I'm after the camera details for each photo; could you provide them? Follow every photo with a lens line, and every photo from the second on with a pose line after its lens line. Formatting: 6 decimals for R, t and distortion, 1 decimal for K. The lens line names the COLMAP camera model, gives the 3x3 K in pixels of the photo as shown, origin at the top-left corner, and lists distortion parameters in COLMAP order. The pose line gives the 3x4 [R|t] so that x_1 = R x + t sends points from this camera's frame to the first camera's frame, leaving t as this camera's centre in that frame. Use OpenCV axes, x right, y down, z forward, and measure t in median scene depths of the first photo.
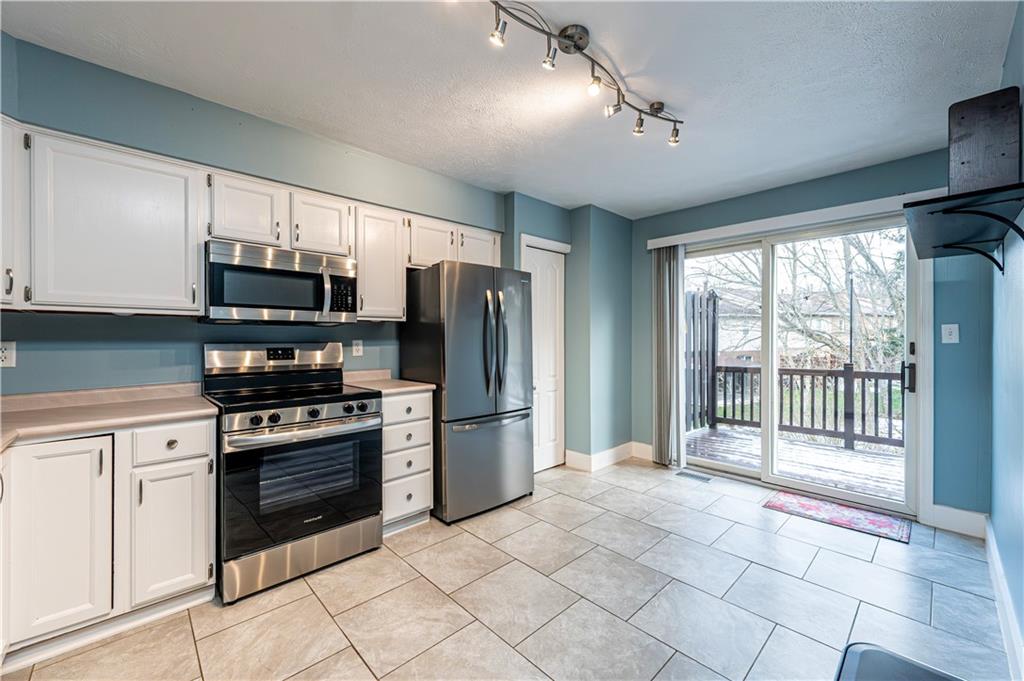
lens RADIAL K [[409.0, 0, 515.5], [0, 409.0, 336.3], [0, 0, 1]] dist [-0.000549, -0.000040]
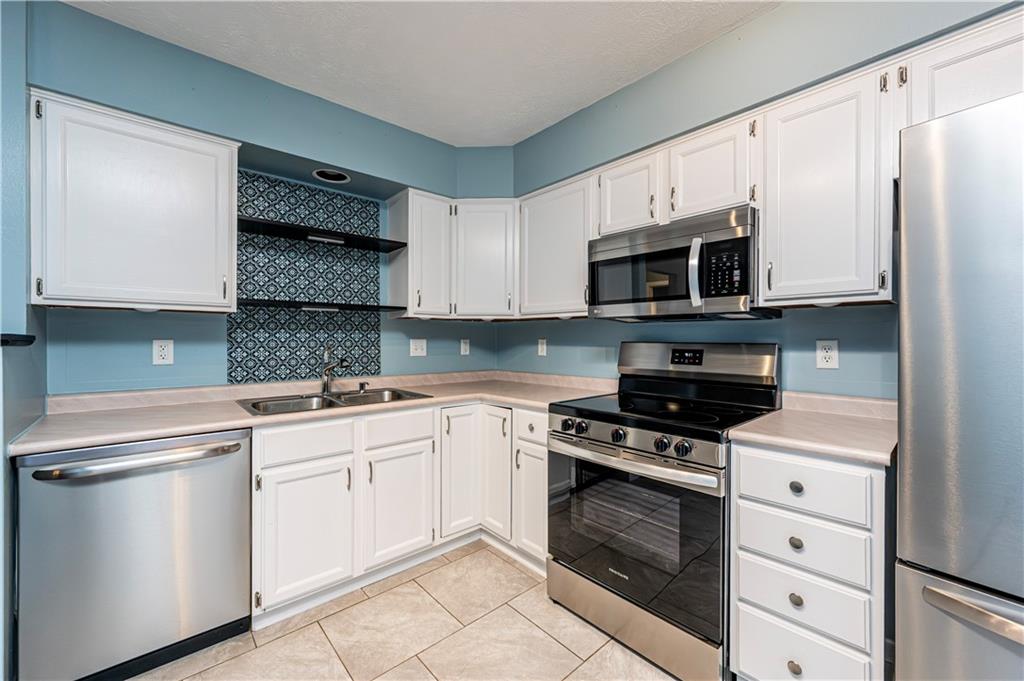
lens RADIAL K [[404.0, 0, 512.0], [0, 404.0, 340.5], [0, 0, 1]] dist [0.001167, 0.000156]
pose [[-0.028065, 0.005571, -0.999591, 0.235196], [0.000546, 0.999984, 0.005558, 0.006548], [0.999606, -0.000390, -0.028068, 0.731411]]
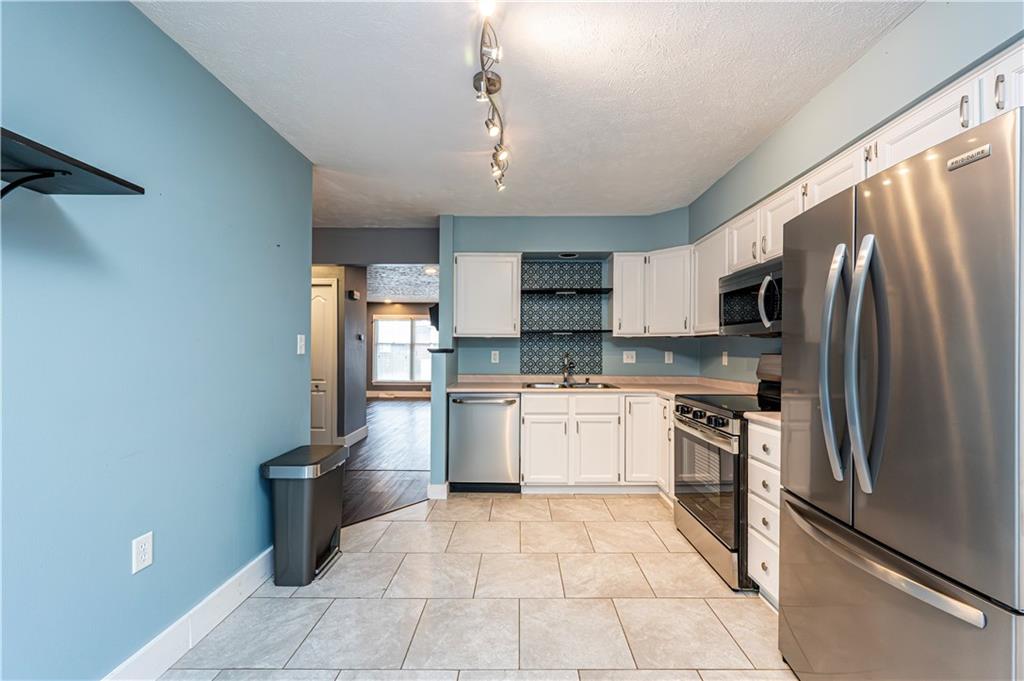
lens RADIAL K [[406.6, 0, 515.1], [0, 406.6, 346.2], [0, 0, 1]] dist [-0.000212, 0.000006]
pose [[-0.699566, -0.007564, -0.714528, 0.611427], [-0.001092, 0.999954, -0.009517, 0.005159], [0.714567, -0.005877, -0.699542, 1.273654]]
